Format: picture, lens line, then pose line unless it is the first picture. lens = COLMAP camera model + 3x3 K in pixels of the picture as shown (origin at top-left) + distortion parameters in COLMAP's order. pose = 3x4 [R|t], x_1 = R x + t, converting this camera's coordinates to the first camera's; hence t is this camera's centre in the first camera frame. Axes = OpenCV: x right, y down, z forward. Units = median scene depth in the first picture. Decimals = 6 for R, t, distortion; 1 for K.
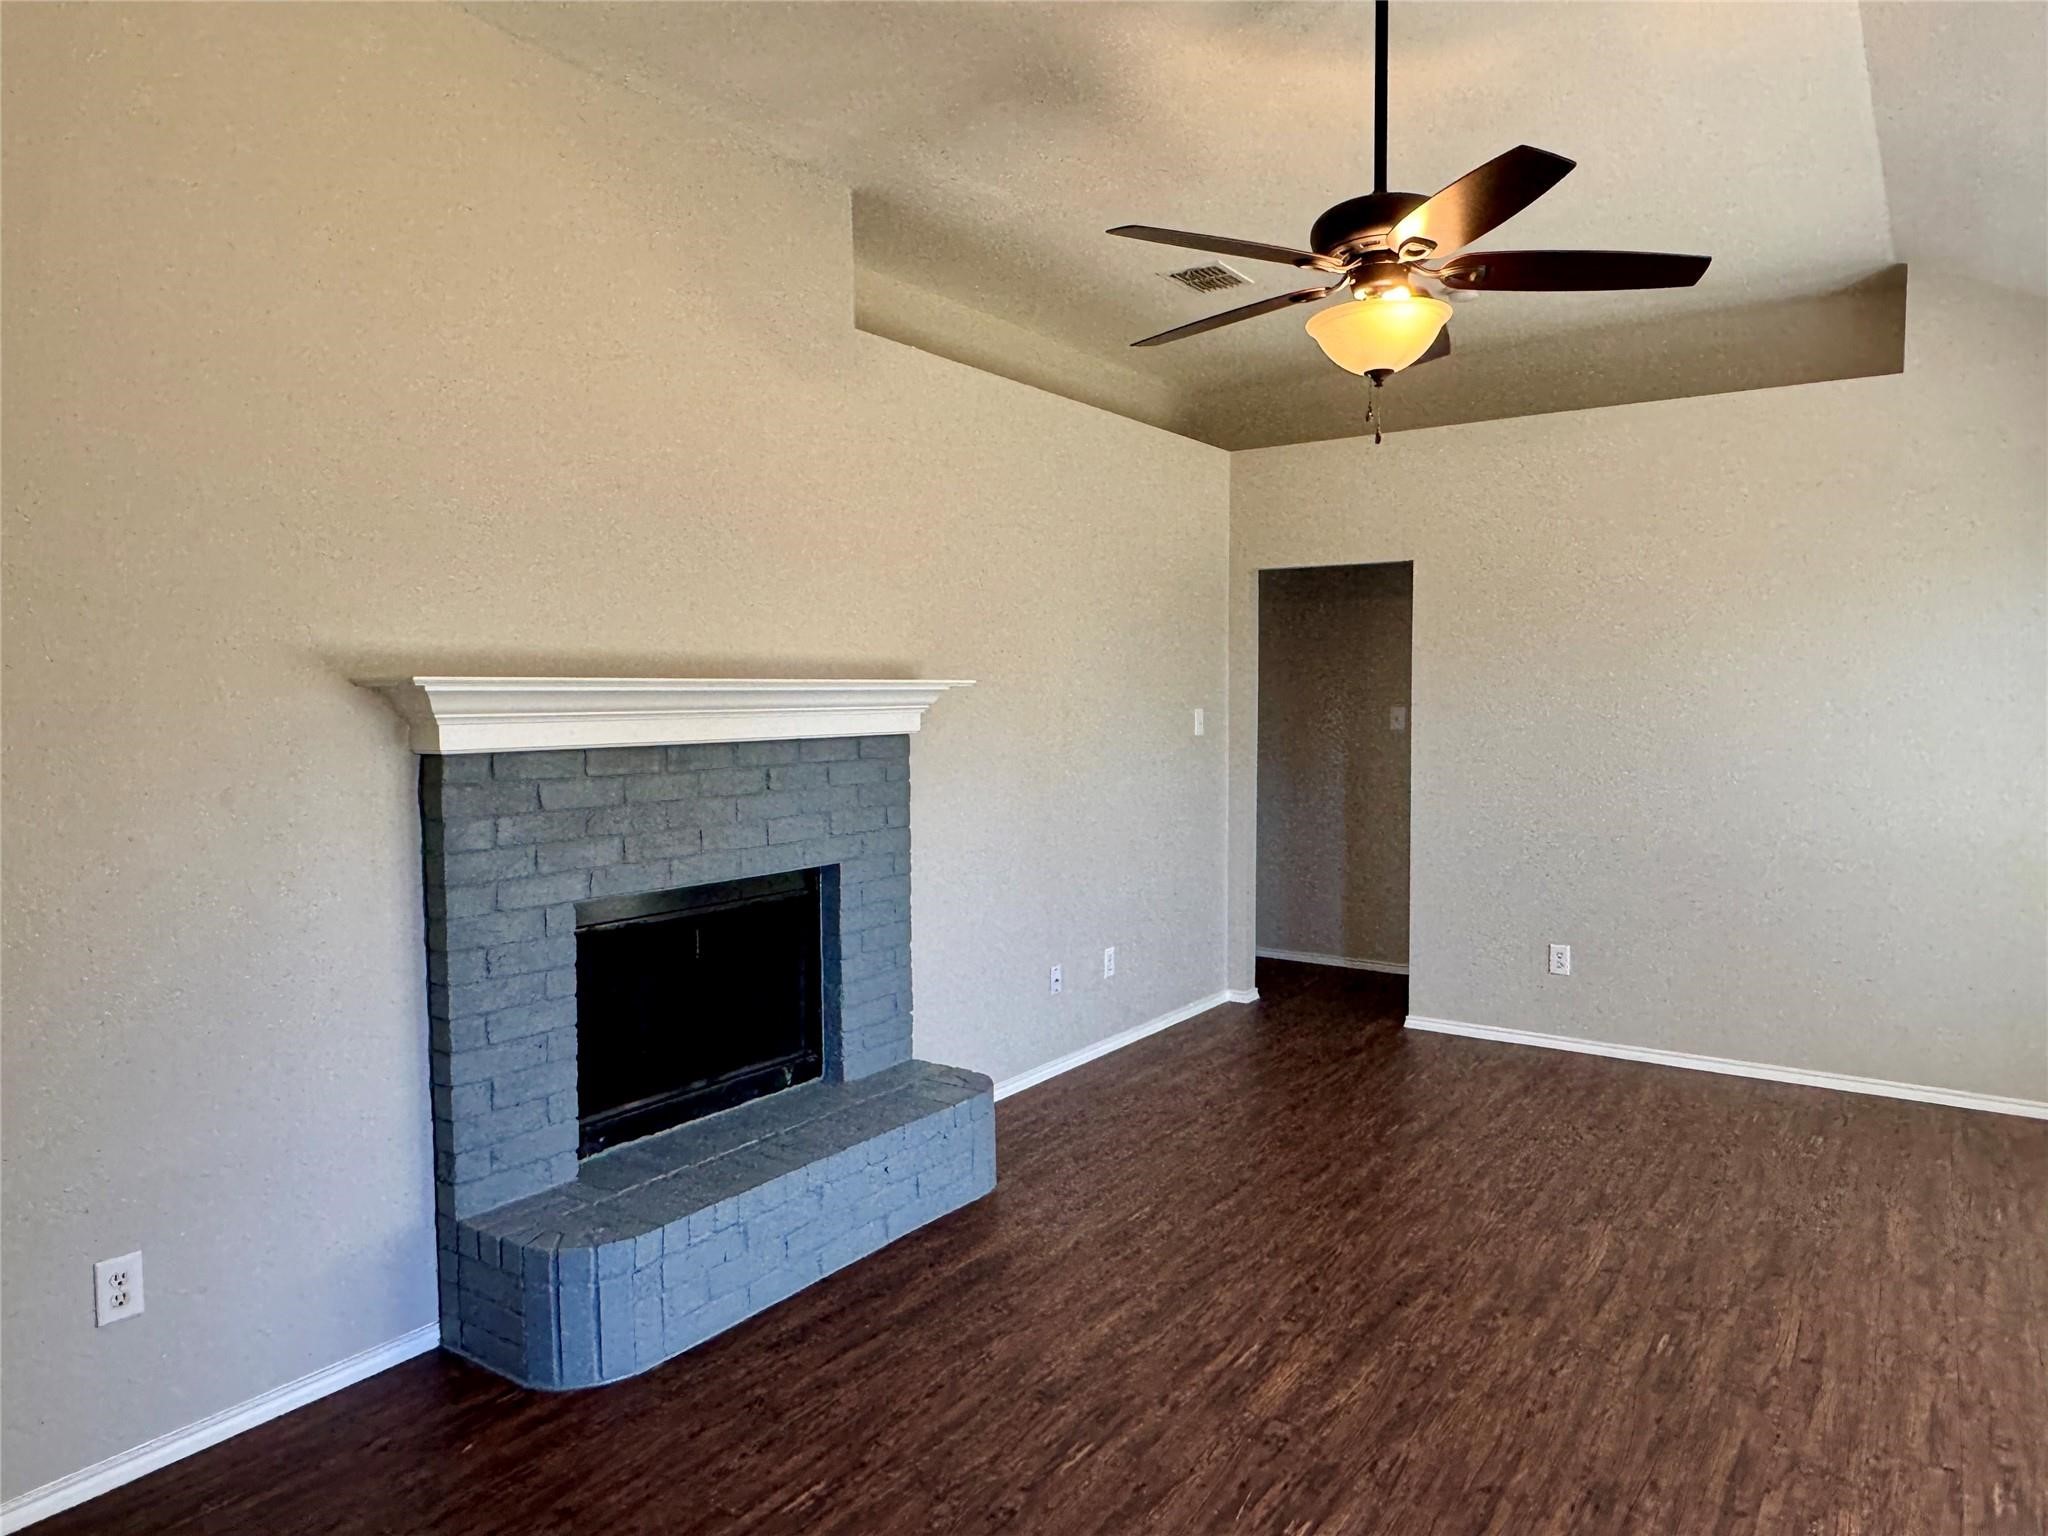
lens RADIAL K [[1319.7, 0, 1016.9], [0, 1319.7, 771.5], [0, 0, 1]] dist [-0.004045, 0.000278]
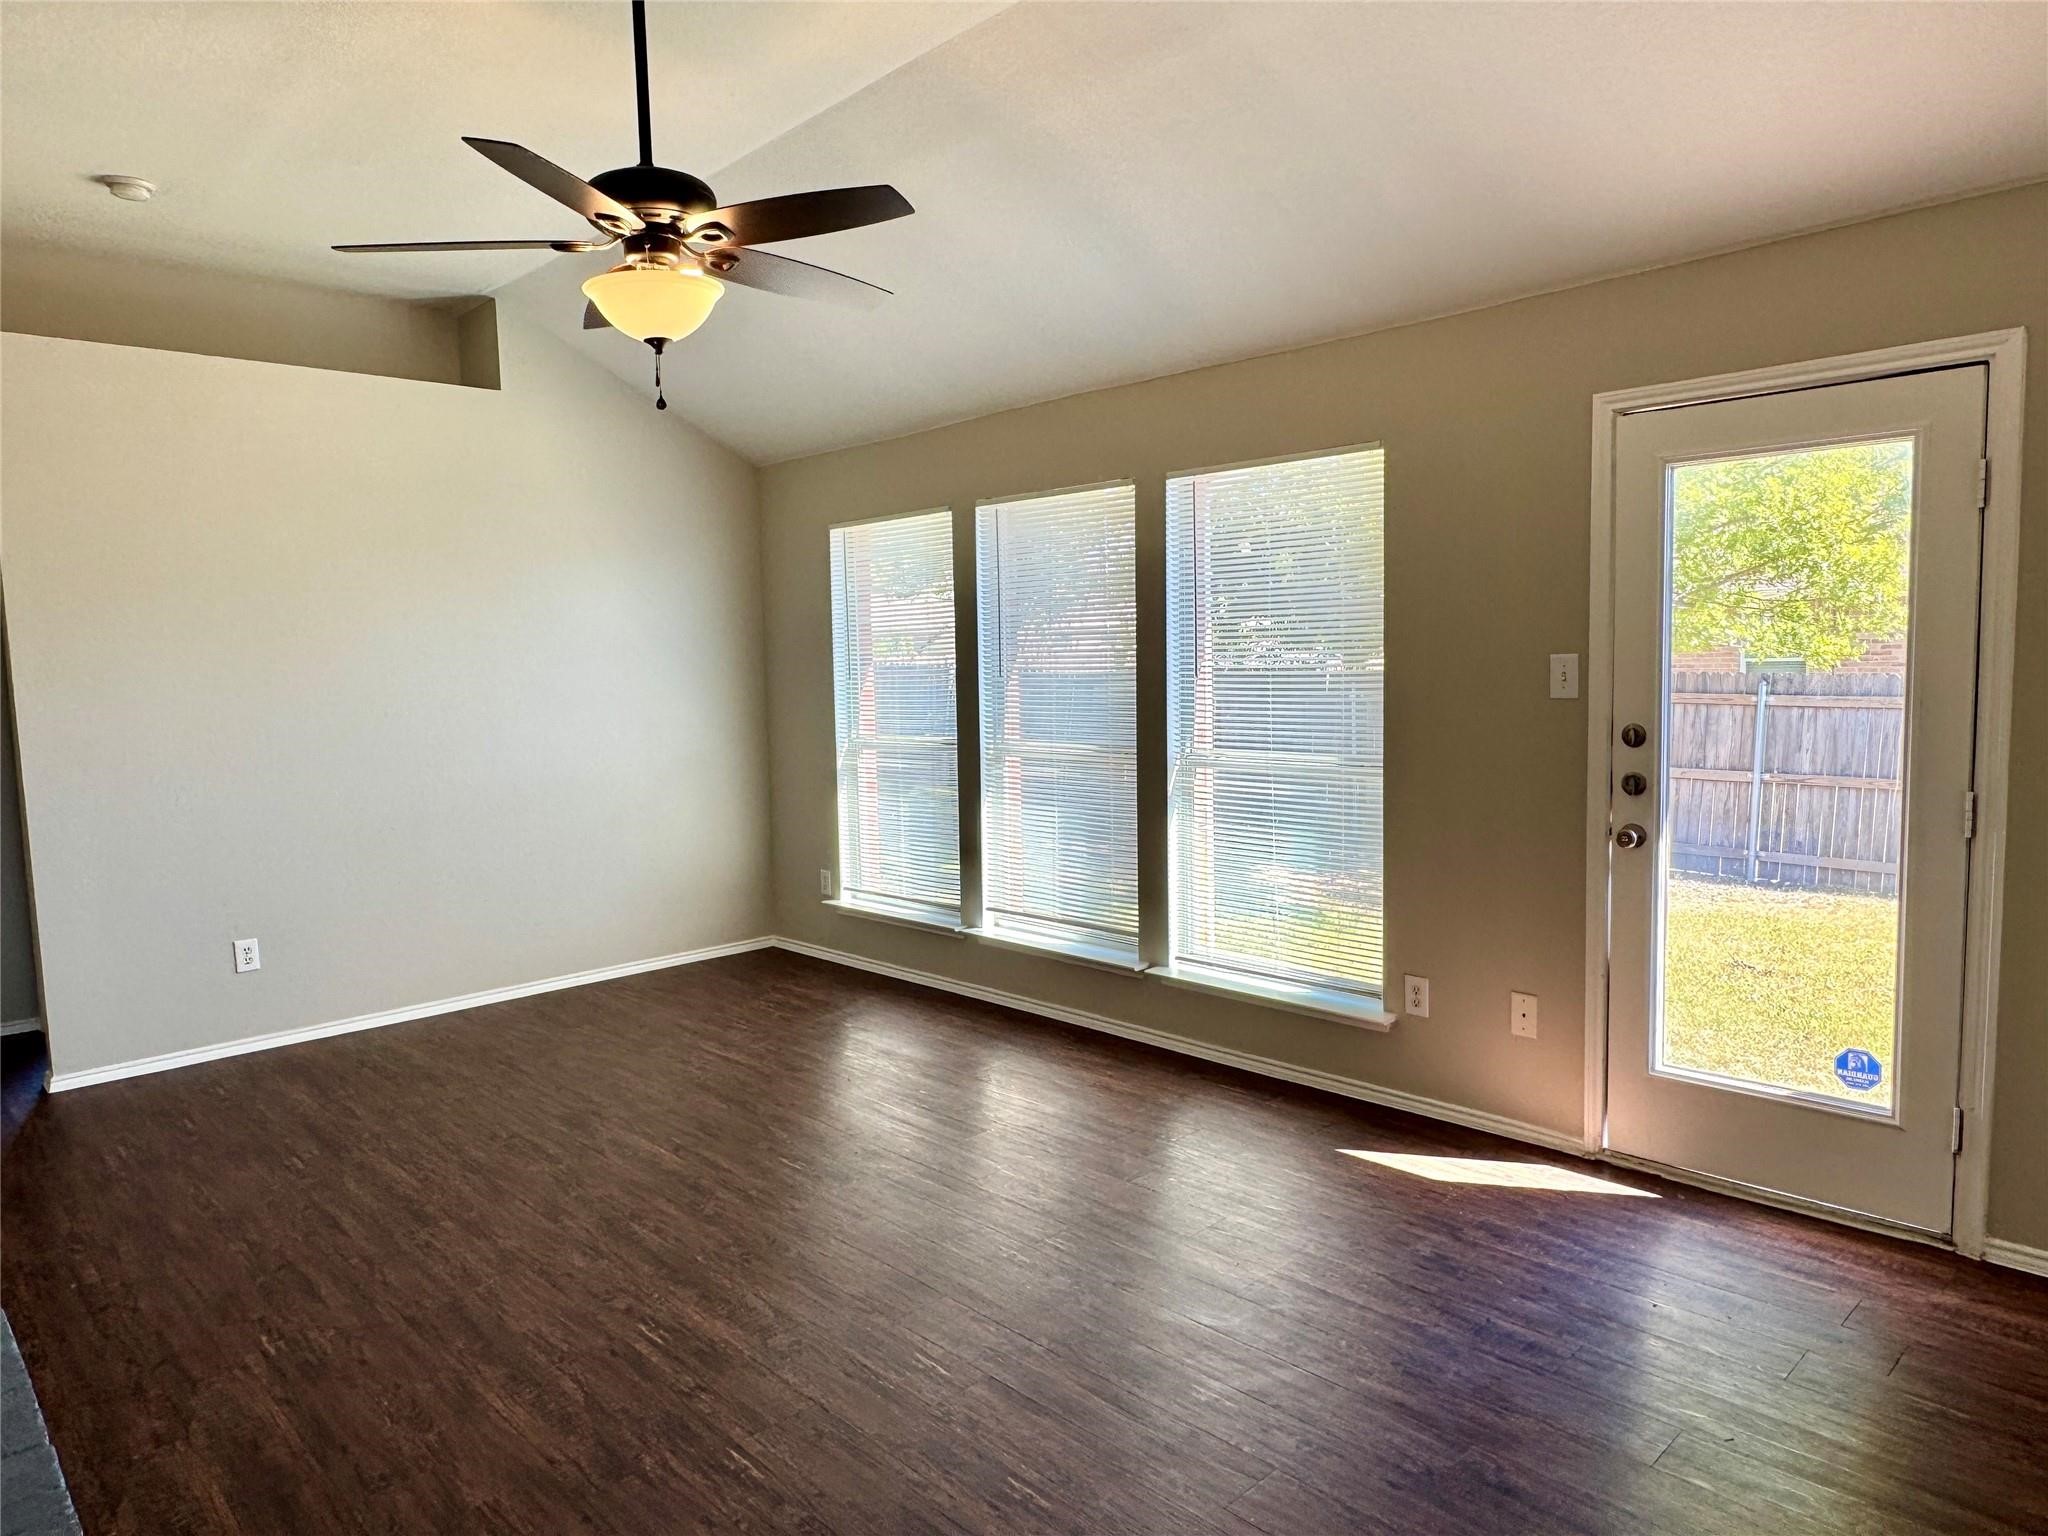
lens RADIAL K [[1319.7, 0, 1016.9], [0, 1319.7, 771.5], [0, 0, 1]] dist [-0.004045, 0.000278]
pose [[0.195387, -0.092341, 0.976369, -0.591864], [0.084572, 0.993435, 0.077031, -0.016677], [-0.977073, 0.067522, 0.201914, 0.445990]]
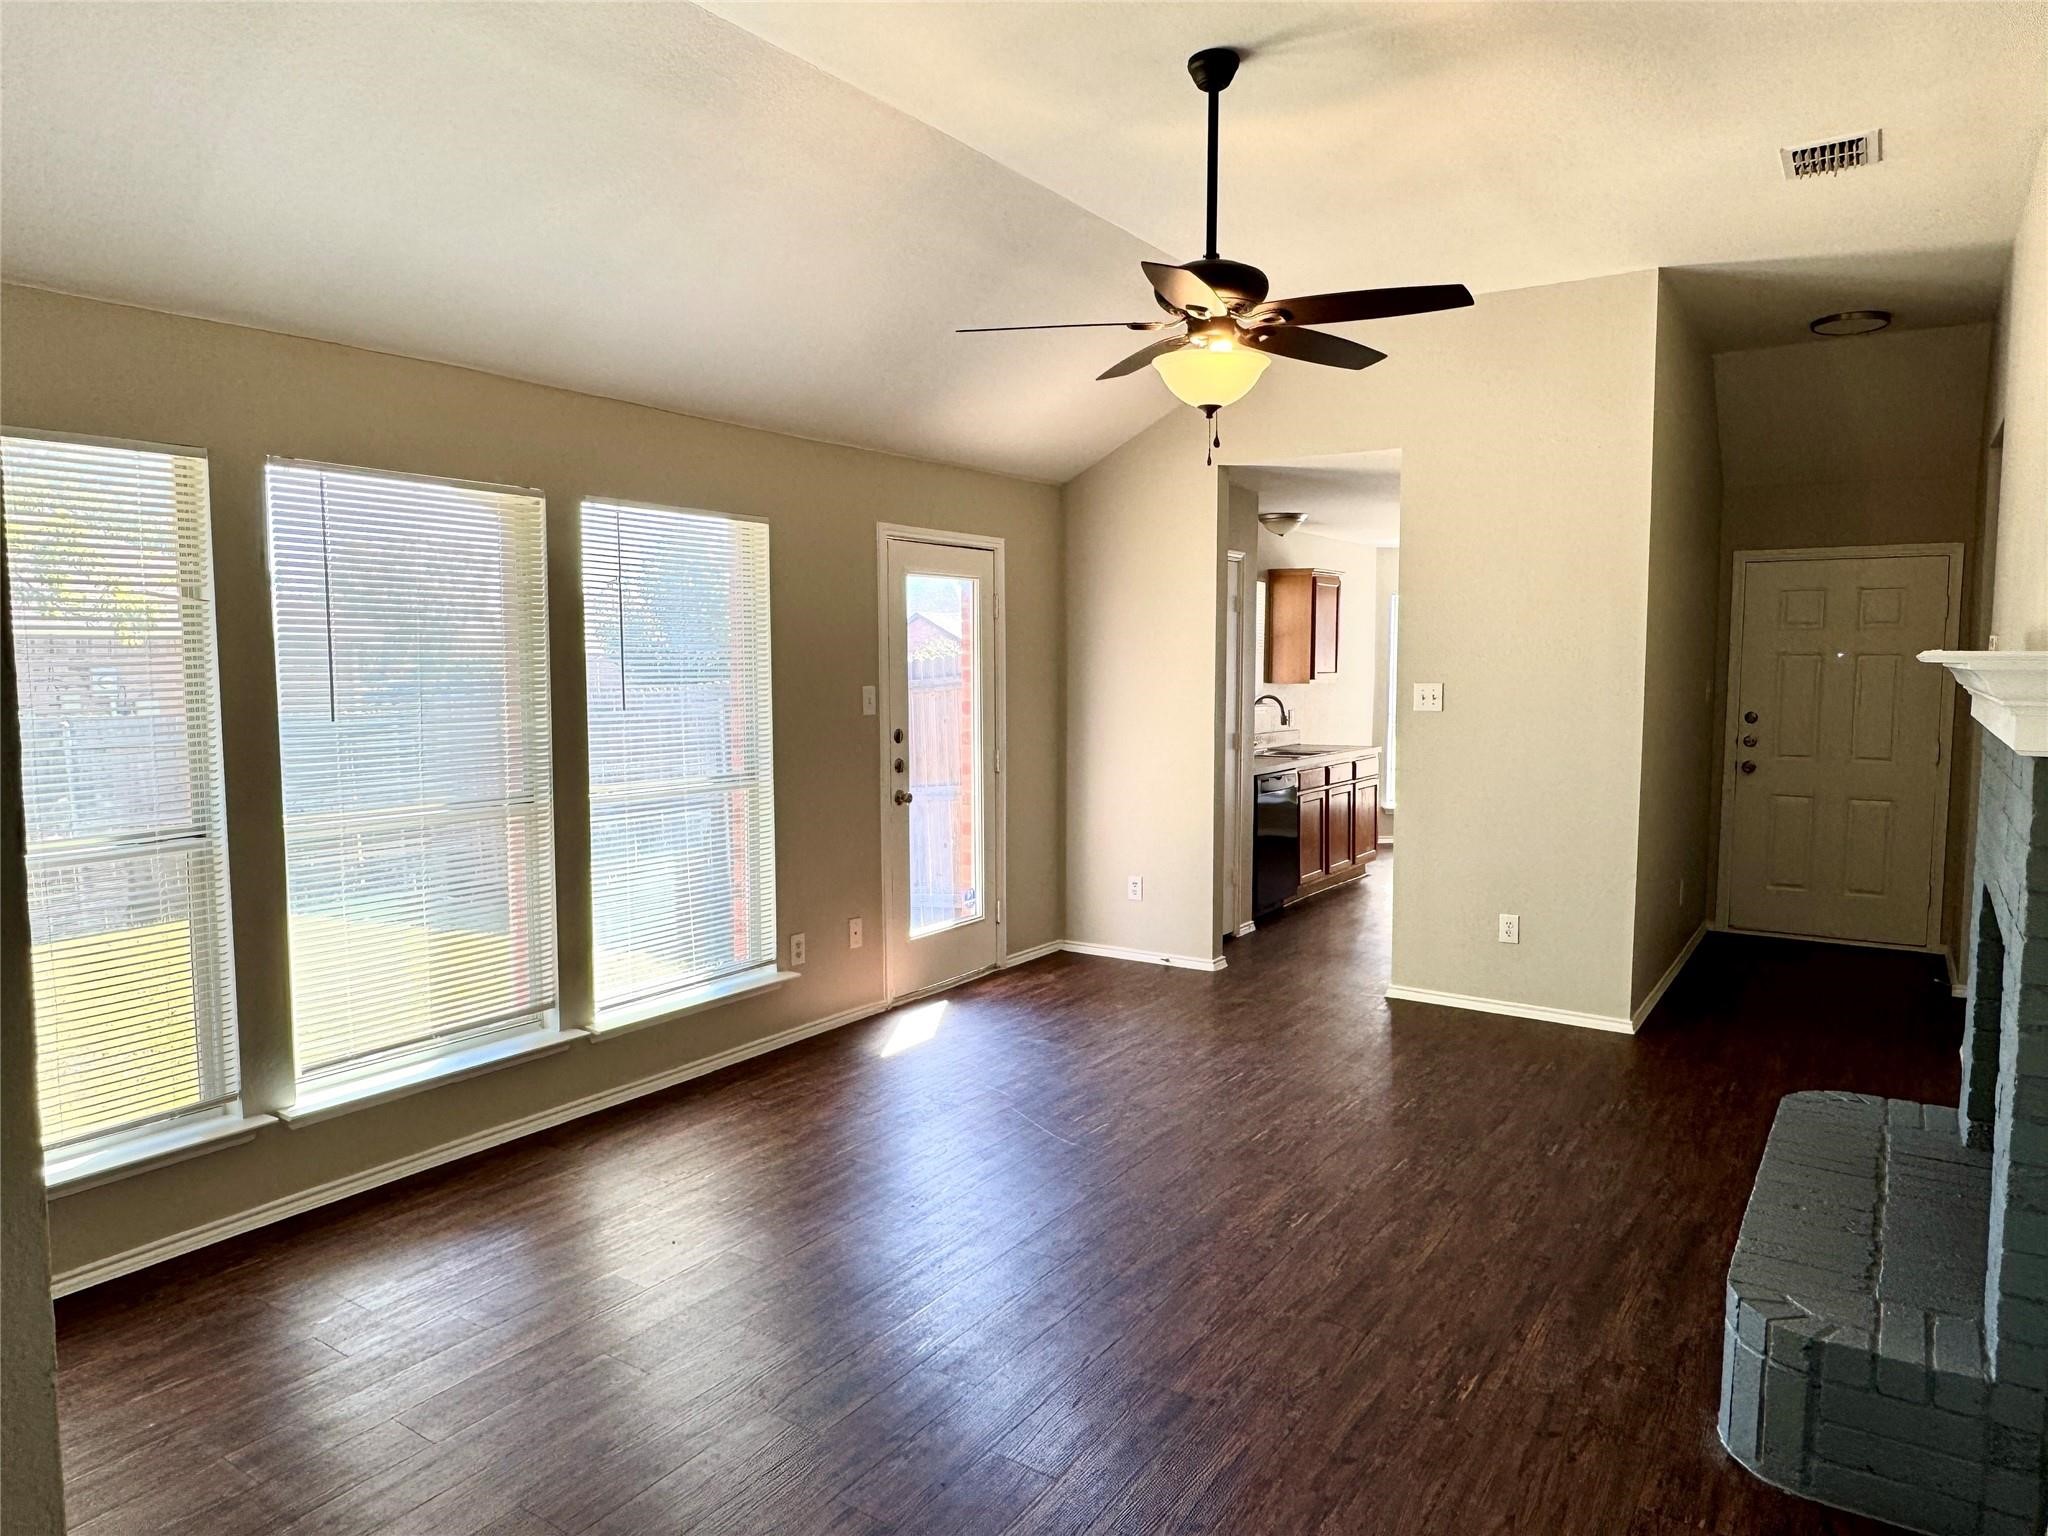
lens RADIAL K [[1319.7, 0, 1016.9], [0, 1319.7, 771.5], [0, 0, 1]] dist [-0.004045, 0.000278]
pose [[-0.999668, 0.008472, -0.024344, 0.399674], [0.004852, 0.989409, 0.145074, -0.122306], [0.025315, 0.144908, -0.989121, 1.851879]]
